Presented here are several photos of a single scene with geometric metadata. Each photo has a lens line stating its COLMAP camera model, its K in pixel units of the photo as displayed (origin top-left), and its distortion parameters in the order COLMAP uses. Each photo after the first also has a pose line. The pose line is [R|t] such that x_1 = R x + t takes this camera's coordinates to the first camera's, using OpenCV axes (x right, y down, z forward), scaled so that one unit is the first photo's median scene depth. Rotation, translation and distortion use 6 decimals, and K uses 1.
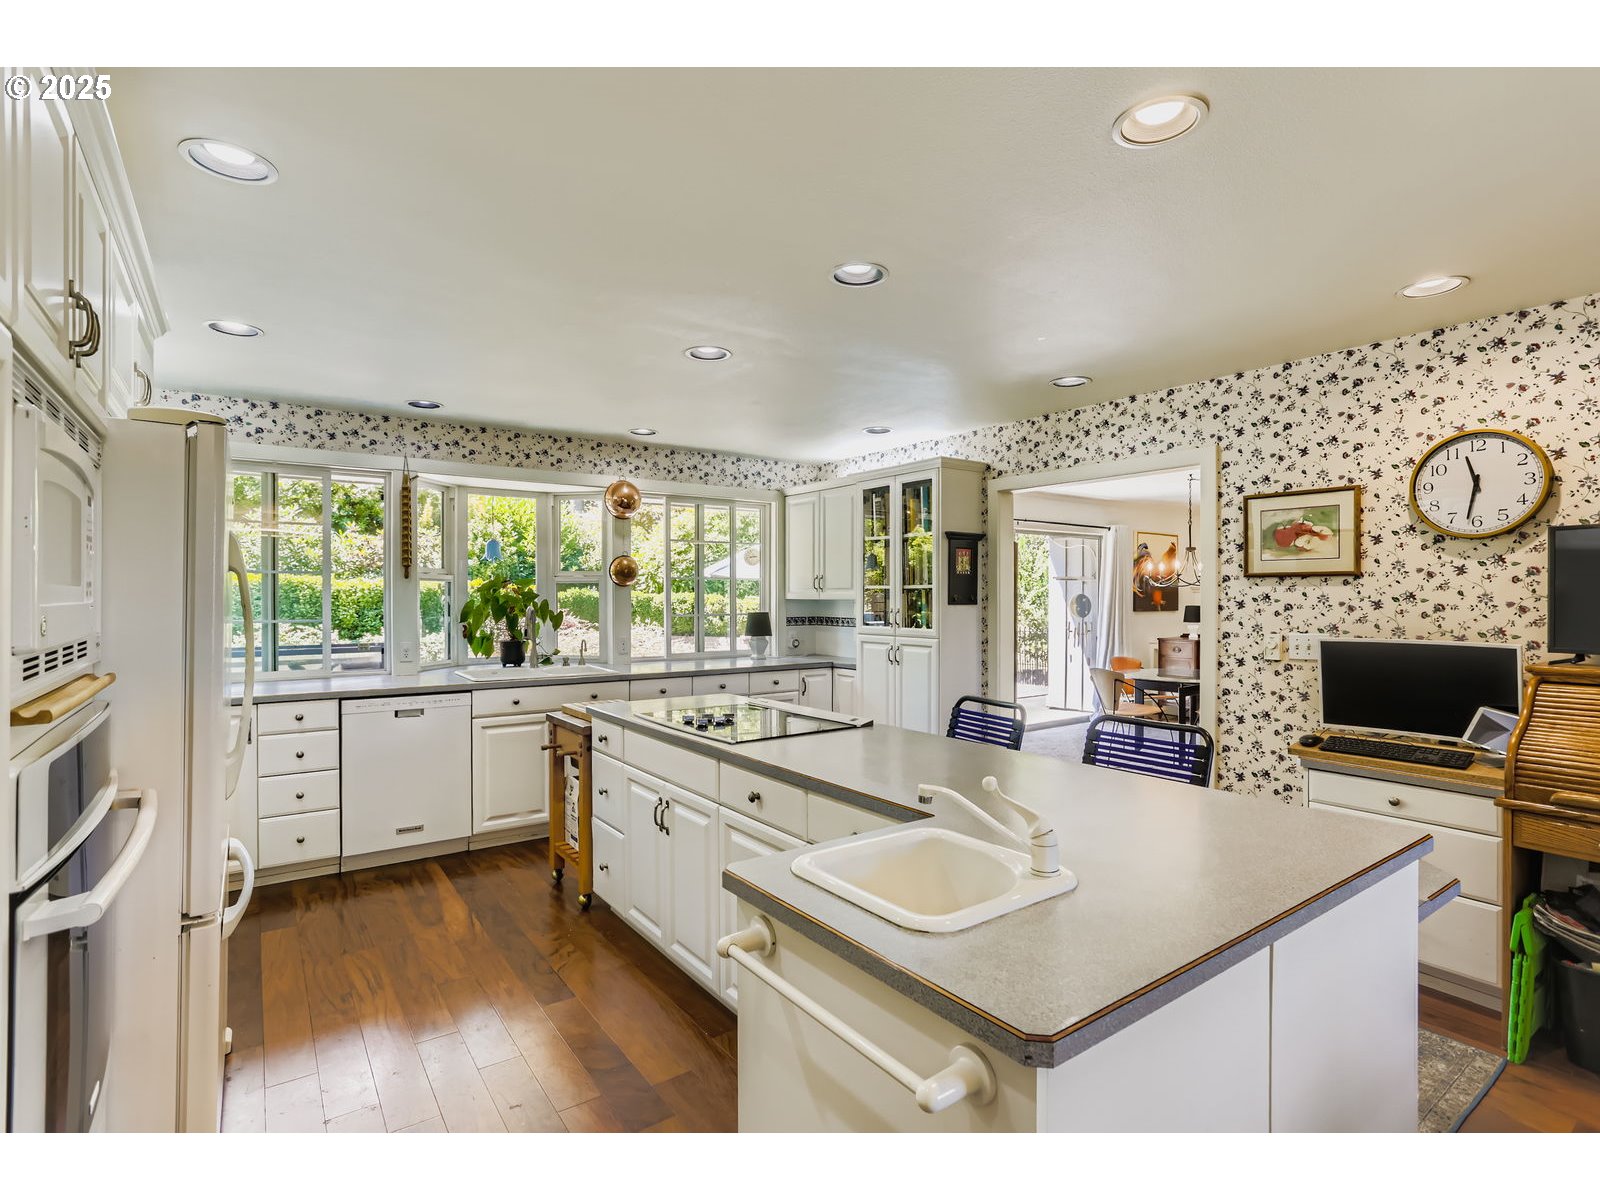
lens RADIAL K [[801.8, 0, 795.4], [0, 801.8, 597.0], [0, 0, 1]] dist [-0.004818, 0.000237]
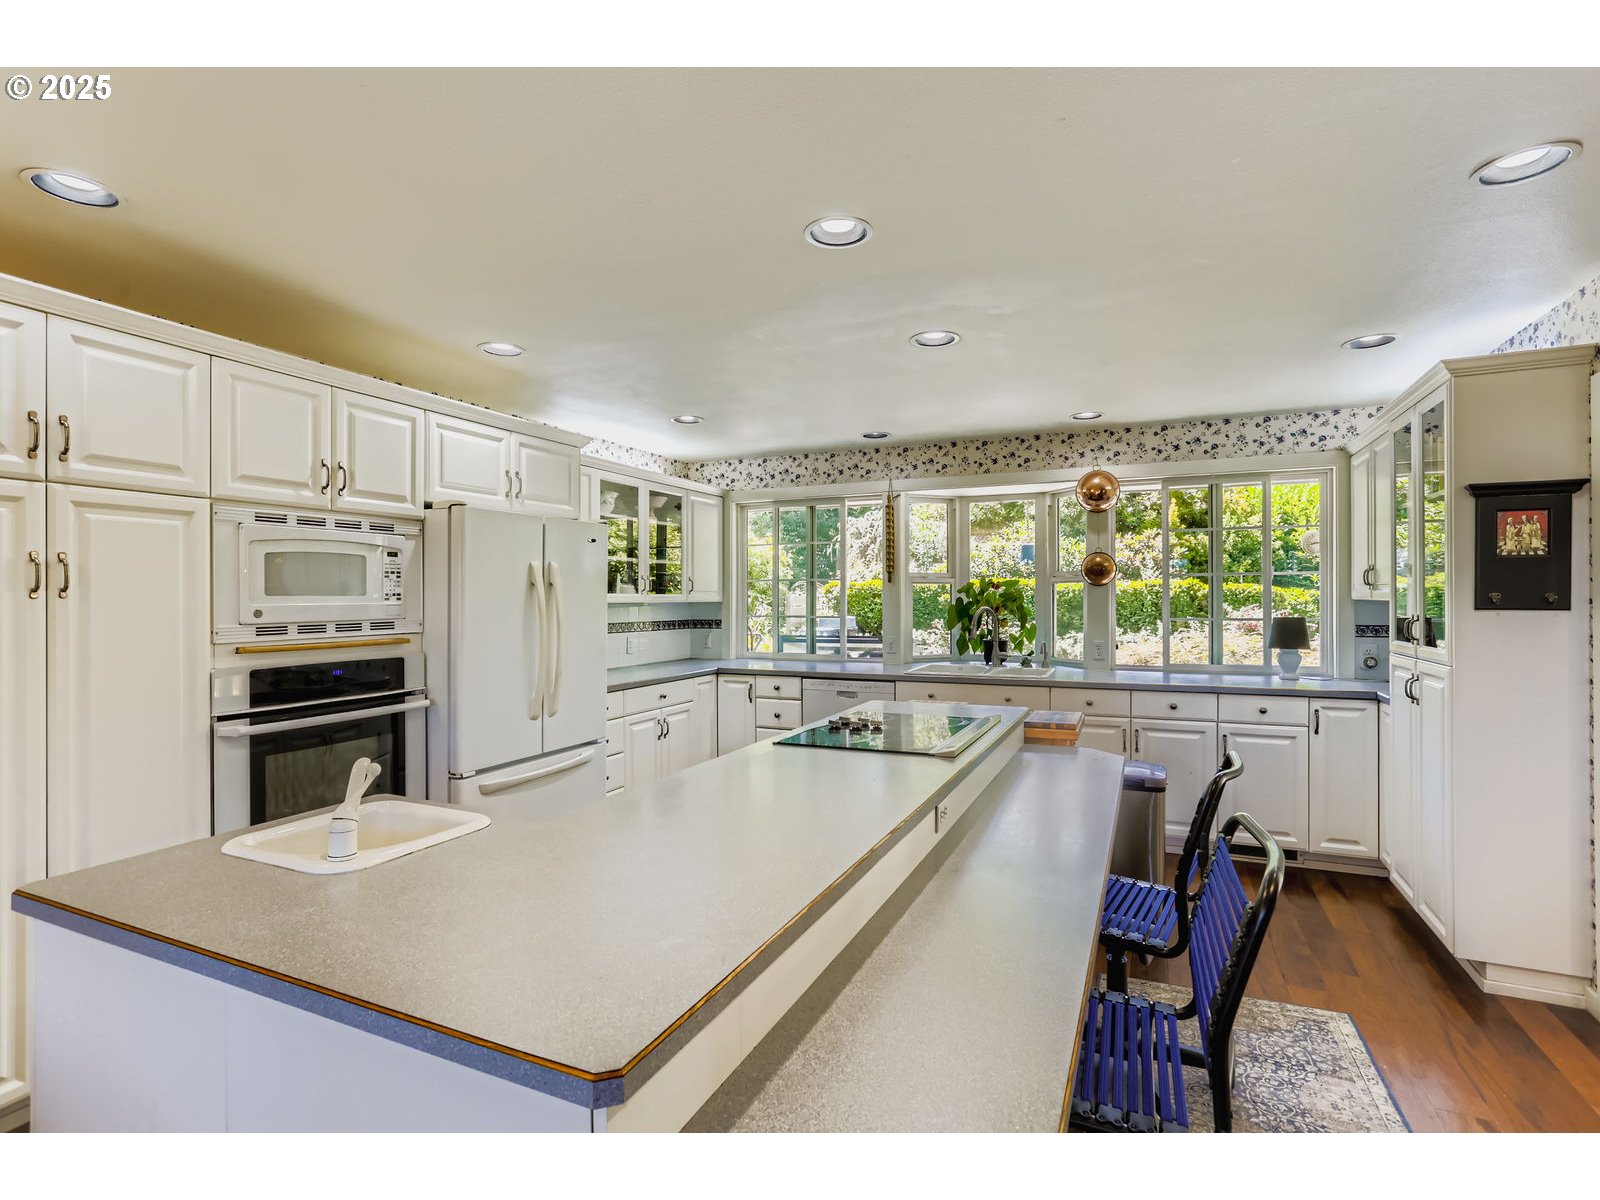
lens RADIAL K [[768.4, 0, 804.3], [0, 768.4, 597.6], [0, 0, 1]] dist [-0.003878, -0.000059]
pose [[0.523763, -0.001975, -0.851862, 0.383812], [0.003355, 0.999994, -0.000256, -0.000707], [0.851857, -0.002724, 0.523767, 0.273149]]
